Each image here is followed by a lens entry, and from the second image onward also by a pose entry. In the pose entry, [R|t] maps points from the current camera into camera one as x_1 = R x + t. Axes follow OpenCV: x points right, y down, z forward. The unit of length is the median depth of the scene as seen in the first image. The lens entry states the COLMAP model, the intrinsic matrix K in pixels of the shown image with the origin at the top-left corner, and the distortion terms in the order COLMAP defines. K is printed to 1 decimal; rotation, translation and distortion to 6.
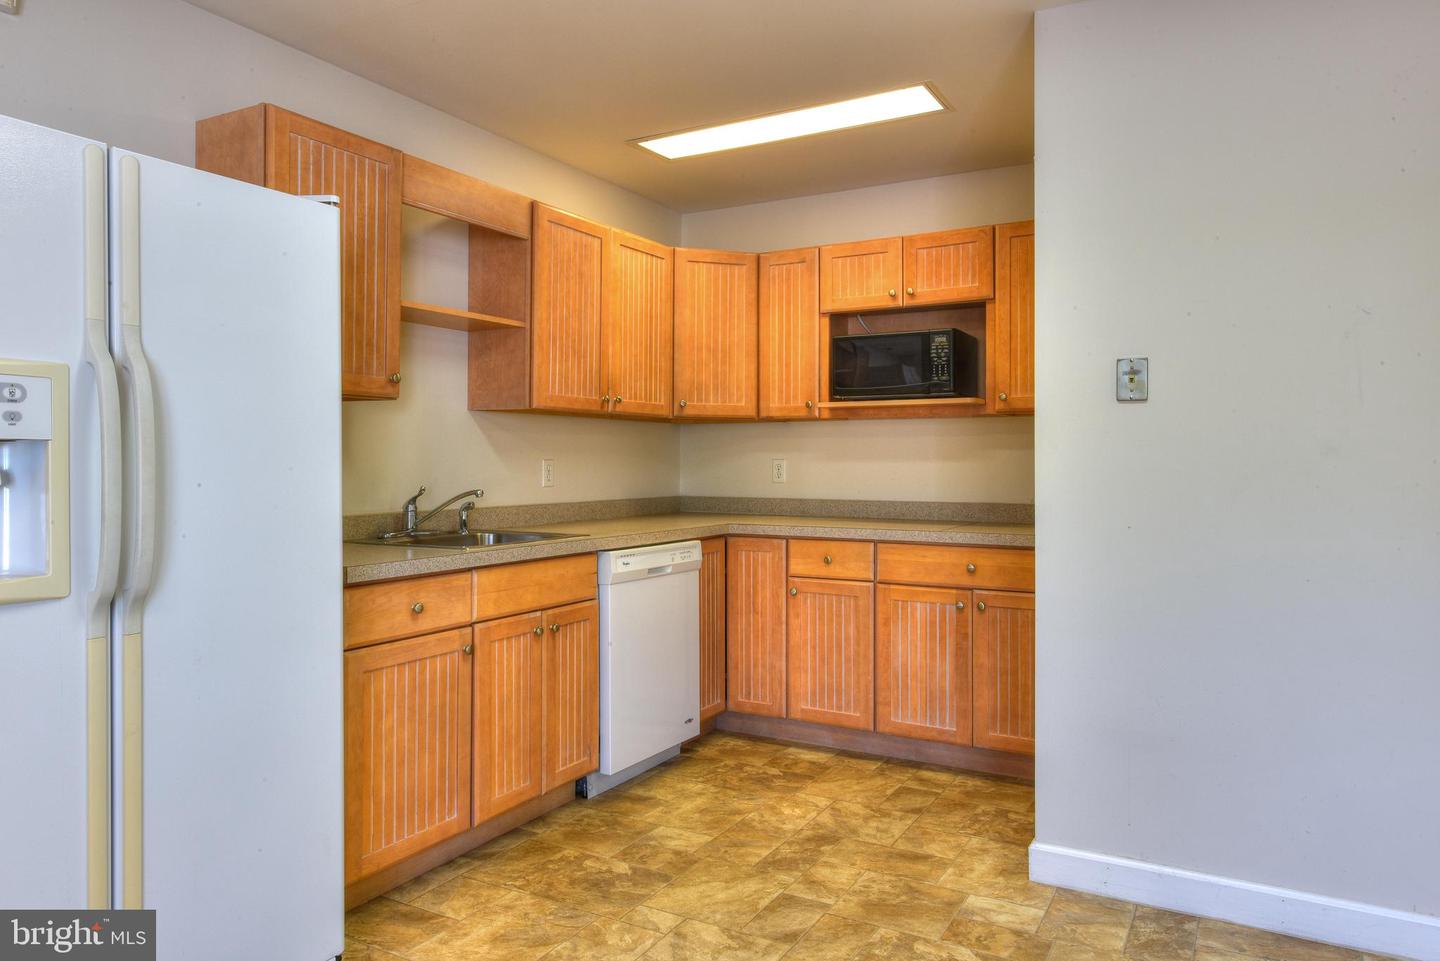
lens RADIAL K [[949.4, 0, 726.0], [0, 949.4, 446.7], [0, 0, 1]] dist [-0.004964, -0.000609]
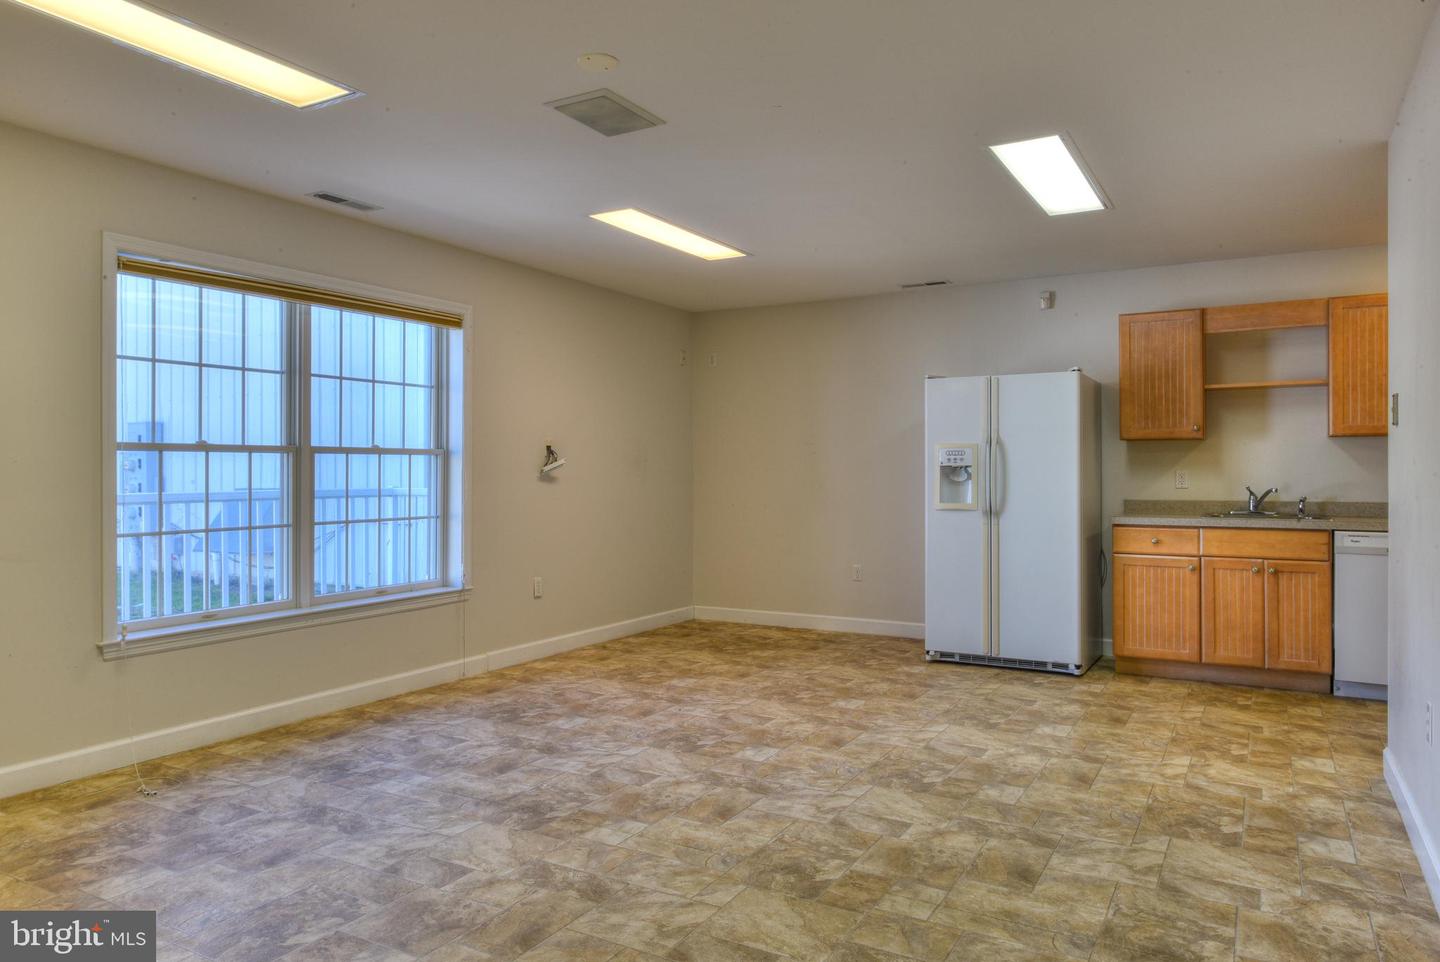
lens RADIAL K [[964.1, 0, 721.6], [0, 964.1, 477.2], [0, 0, 1]] dist [-0.007474, 0.000687]
pose [[-0.004984, 0.004666, -0.999977, 1.667212], [0.015551, 0.999869, 0.004588, 0.003782], [0.999867, -0.015528, -0.005056, 0.047227]]
